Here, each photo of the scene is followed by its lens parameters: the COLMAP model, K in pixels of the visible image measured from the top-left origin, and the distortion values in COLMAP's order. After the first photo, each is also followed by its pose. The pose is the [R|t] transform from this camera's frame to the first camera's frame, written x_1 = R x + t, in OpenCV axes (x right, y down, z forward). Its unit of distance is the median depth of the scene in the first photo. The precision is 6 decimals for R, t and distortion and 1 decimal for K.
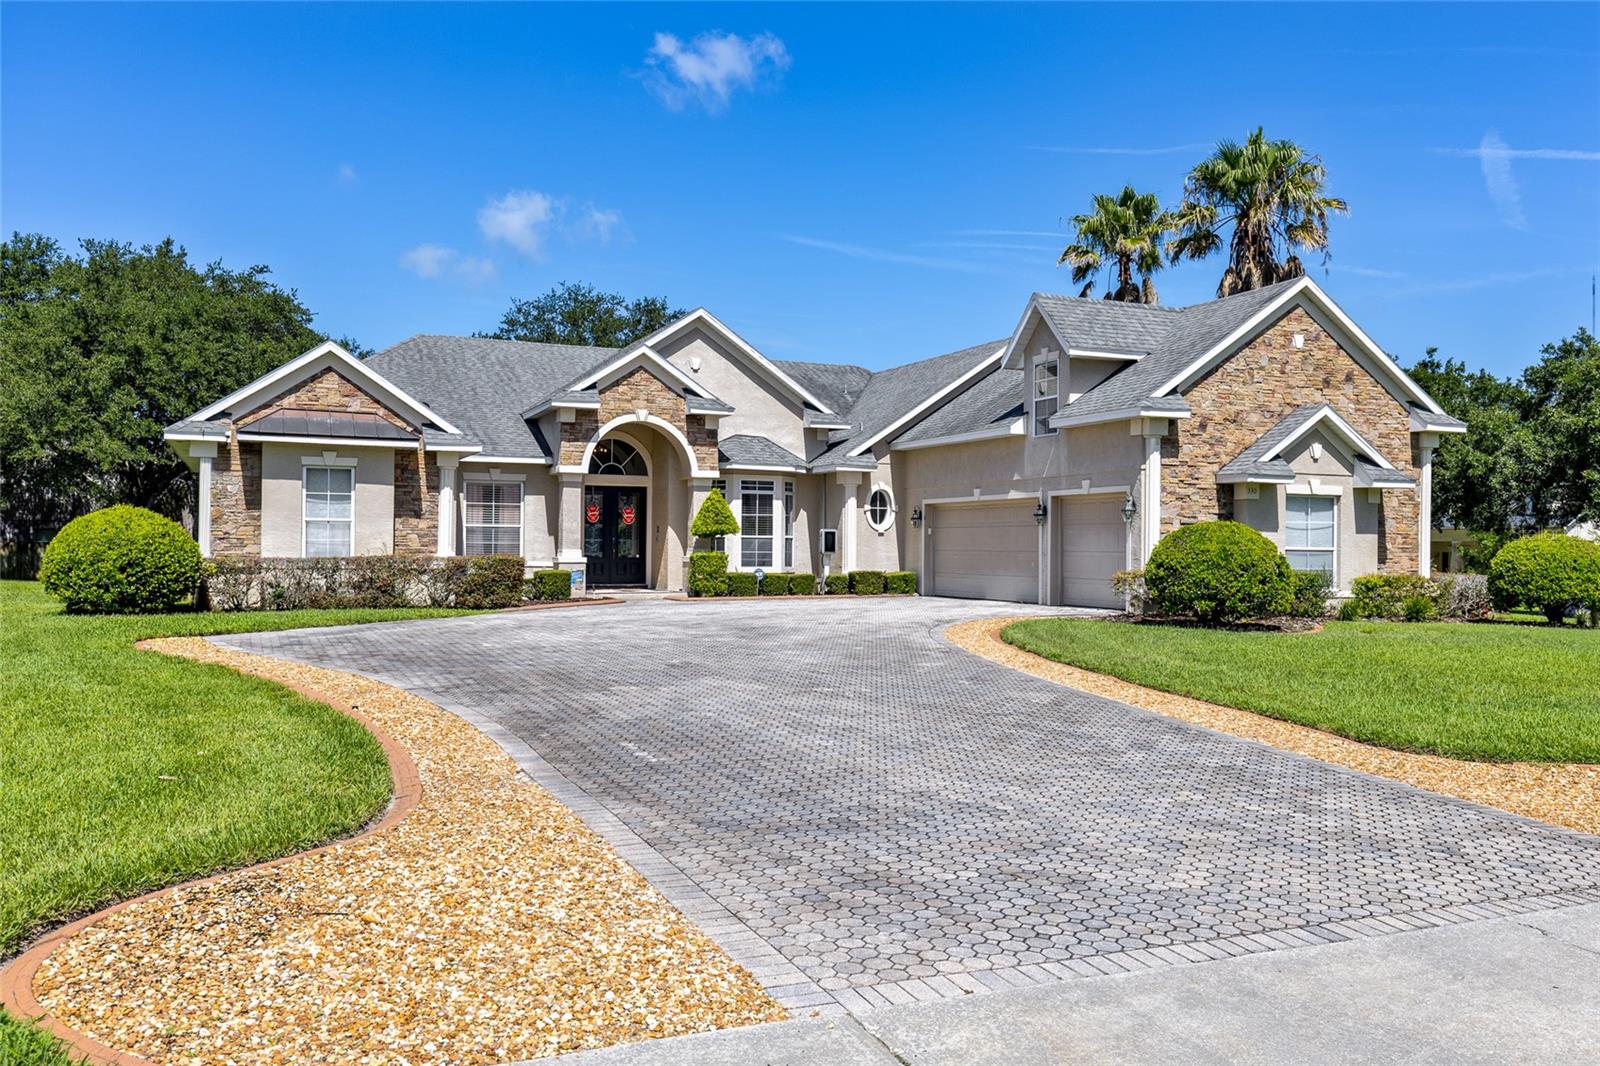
lens RADIAL K [[1322.8, 0, 796.2], [0, 1322.8, 532.2], [0, 0, 1]] dist [0.000083, 0.003195]
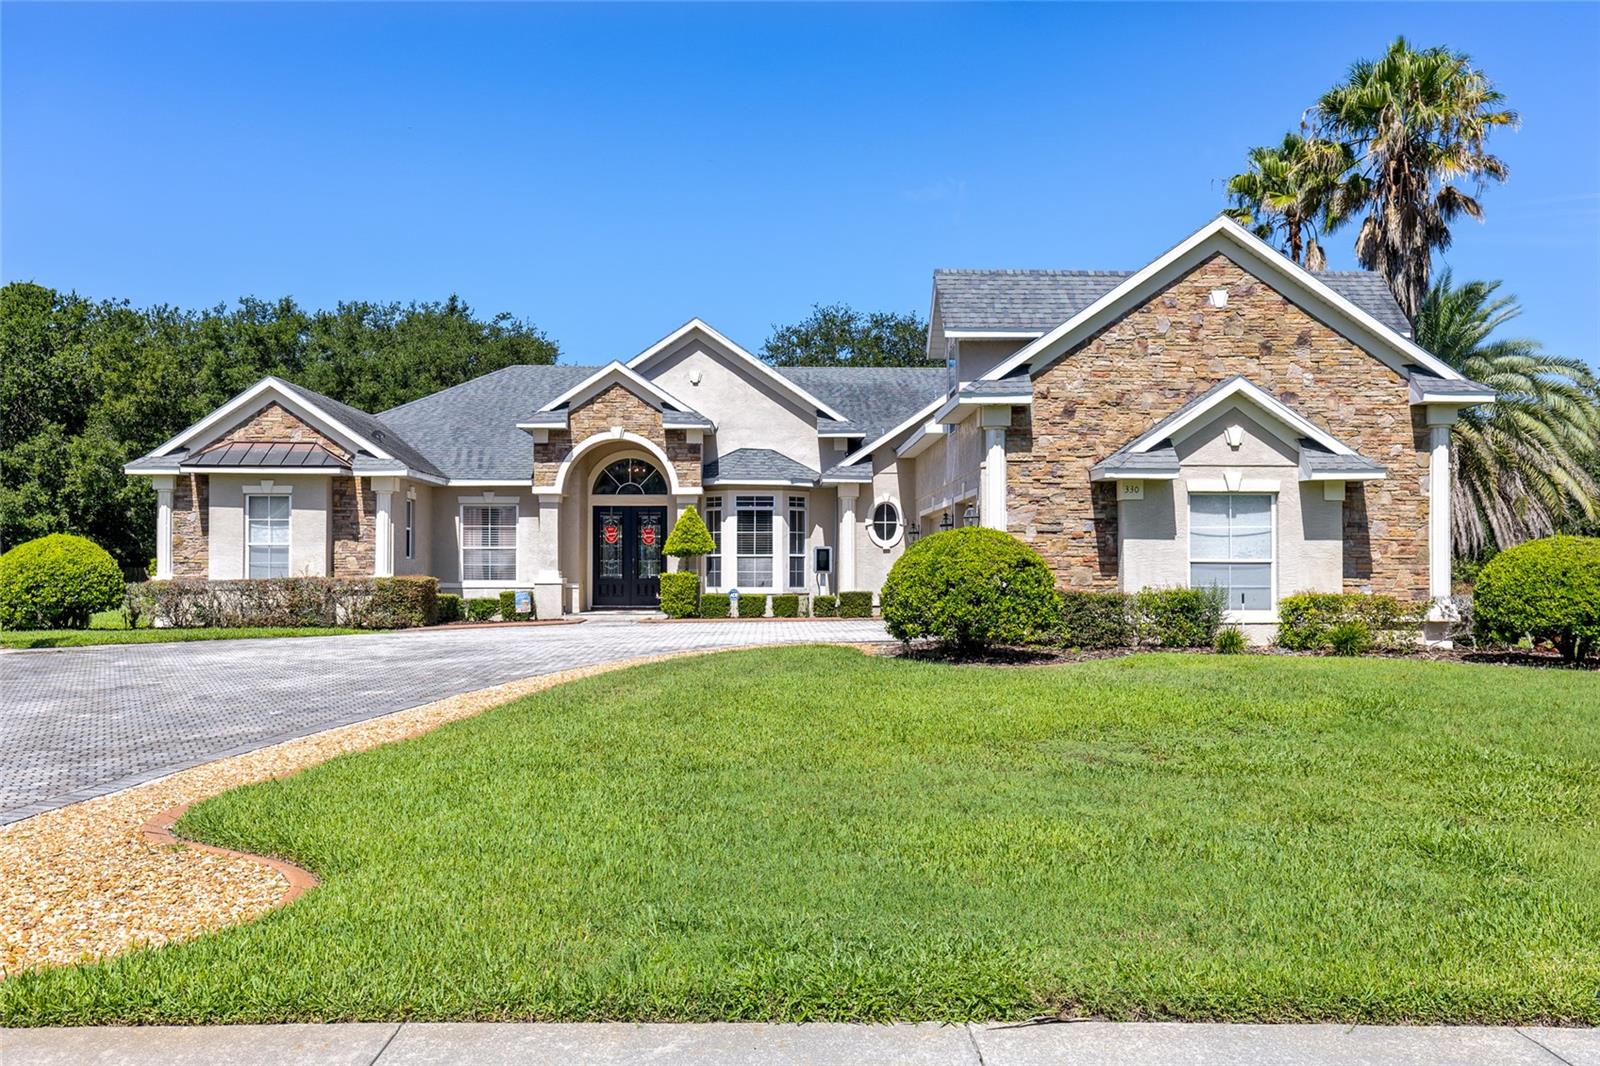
lens RADIAL K [[1322.8, 0, 799.8], [0, 1322.8, 538.5], [0, 0, 1]] dist [0.000083, 0.003195]
pose [[0.924928, -0.017872, -0.379722, 0.433233], [0.012538, 0.999785, -0.016514, 0.008774], [0.379935, 0.010514, 0.924953, 0.169751]]
